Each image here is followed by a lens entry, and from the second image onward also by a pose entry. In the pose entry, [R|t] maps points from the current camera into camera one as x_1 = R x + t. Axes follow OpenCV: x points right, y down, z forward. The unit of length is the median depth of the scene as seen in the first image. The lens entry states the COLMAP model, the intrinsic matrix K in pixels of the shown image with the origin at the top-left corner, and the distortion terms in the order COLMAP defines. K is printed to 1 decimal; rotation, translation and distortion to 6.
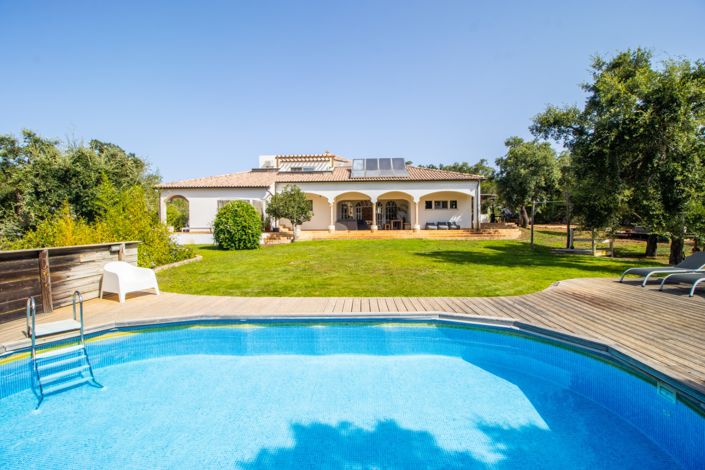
lens RADIAL K [[323.2, 0, 353.9], [0, 323.2, 232.9], [0, 0, 1]] dist [-0.016578, -0.002586]
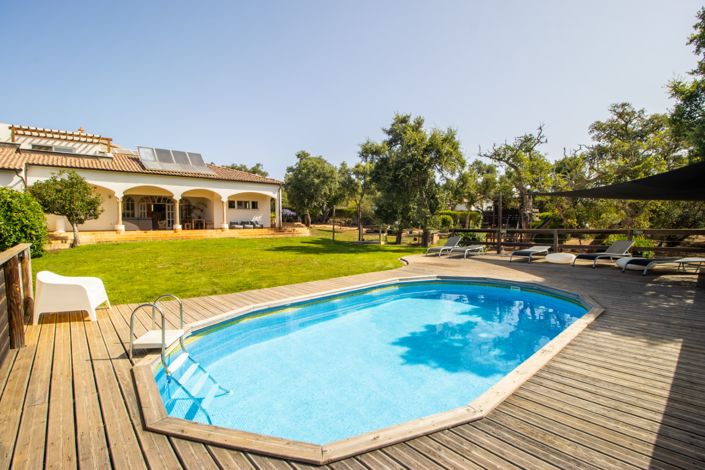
lens RADIAL K [[323.2, 0, 353.7], [0, 323.2, 234.1], [0, 0, 1]] dist [-0.016578, -0.002586]
pose [[0.726084, -0.020520, 0.687300, -0.196164], [0.018681, 0.999774, 0.010113, 0.003377], [-0.687353, 0.005496, 0.726303, 0.003761]]
